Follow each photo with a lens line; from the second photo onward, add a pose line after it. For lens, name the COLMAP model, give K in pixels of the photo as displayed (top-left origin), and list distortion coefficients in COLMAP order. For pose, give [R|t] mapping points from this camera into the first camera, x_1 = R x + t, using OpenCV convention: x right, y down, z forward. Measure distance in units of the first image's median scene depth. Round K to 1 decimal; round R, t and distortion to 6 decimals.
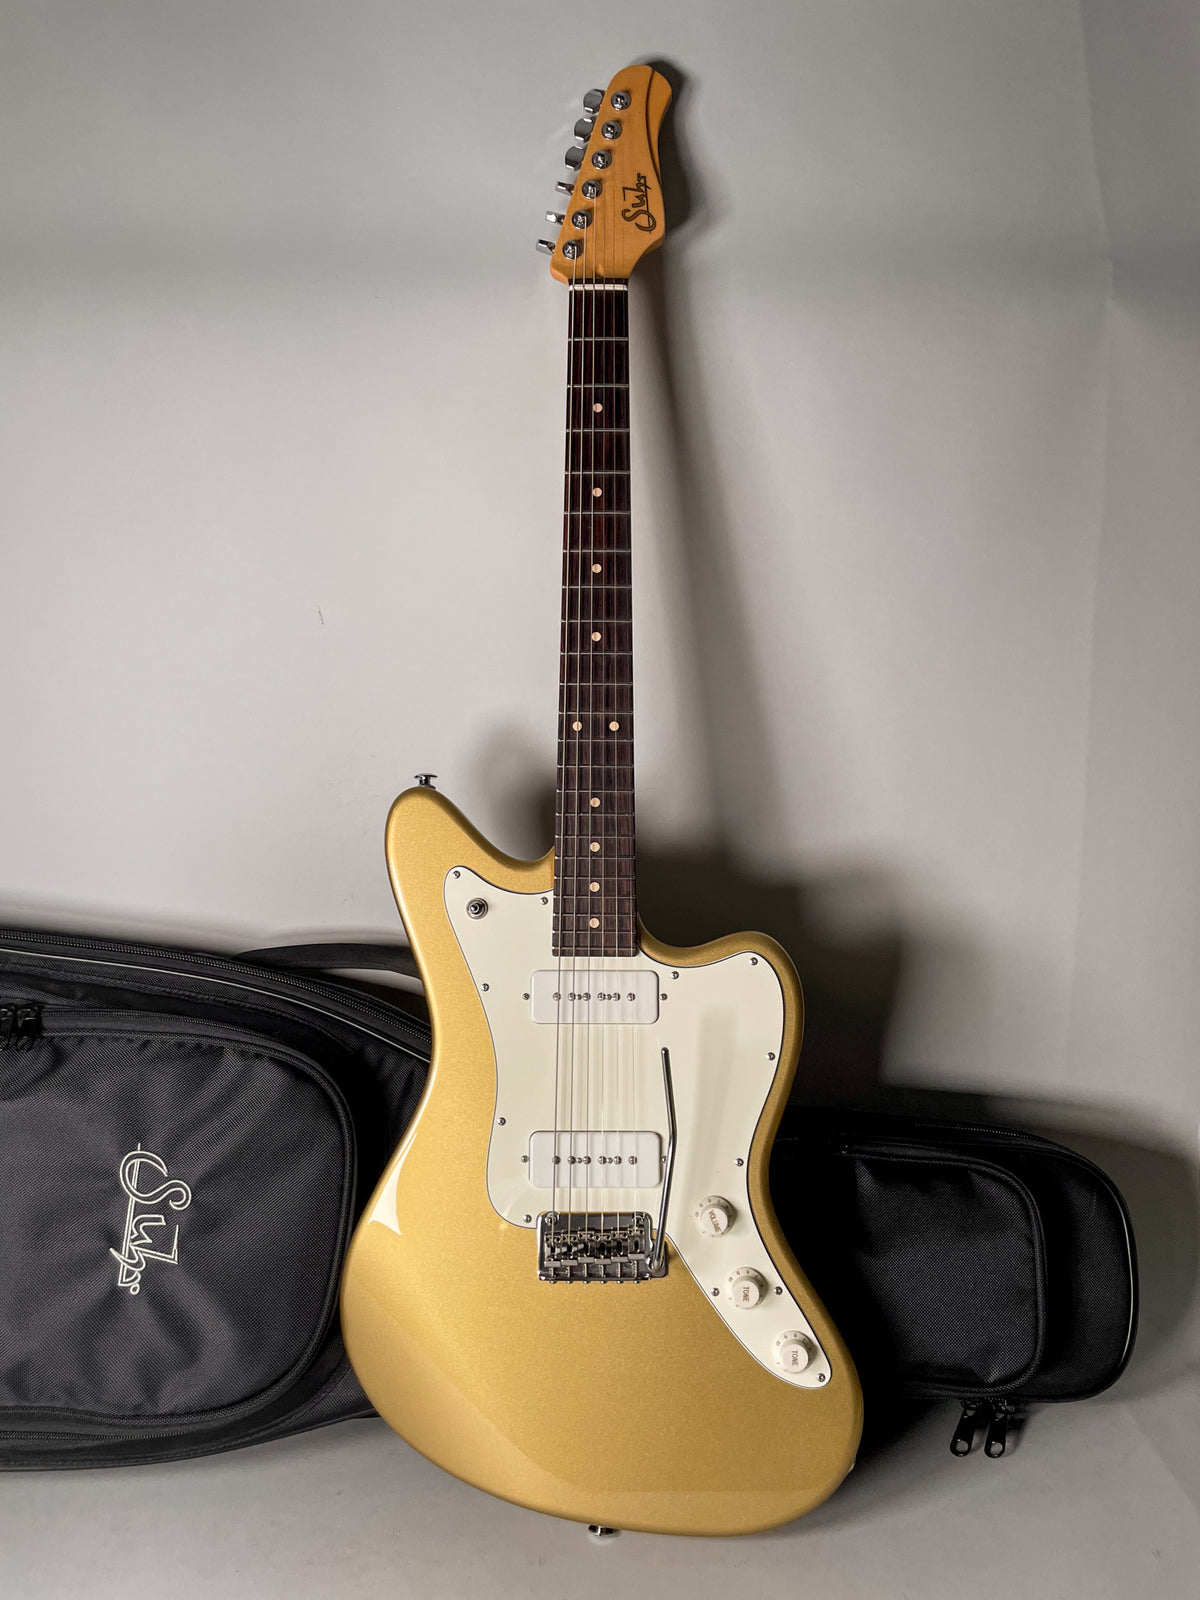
lens RADIAL K [[1145.4, 0, 600.0], [0, 1145.4, 800.0], [0, 0, 1]] dist [0.084837, -0.111127]
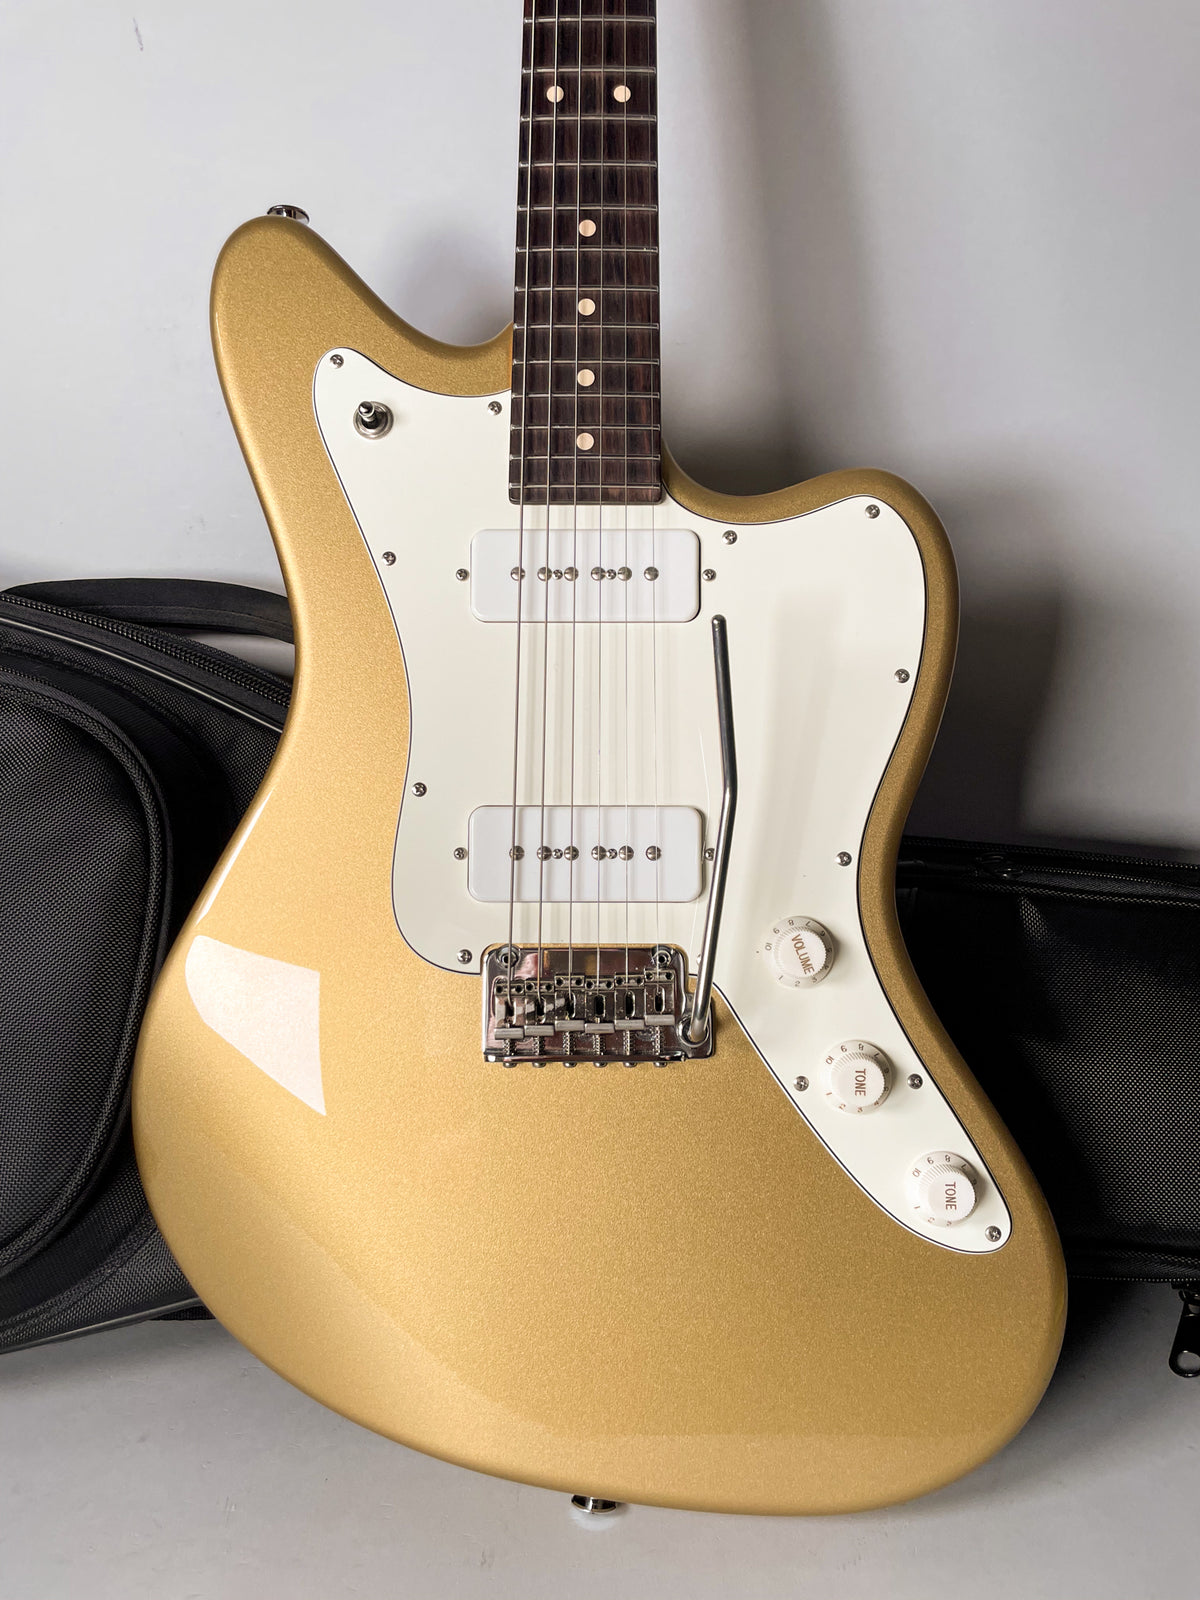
lens RADIAL K [[1145.4, 0, 600.0], [0, 1145.4, 800.0], [0, 0, 1]] dist [0.084837, -0.111127]
pose [[0.999973, 0.002630, 0.006807, -0.001145], [-0.002862, 0.999405, 0.034377, 0.266569], [-0.006713, -0.034395, 0.999386, 0.446732]]
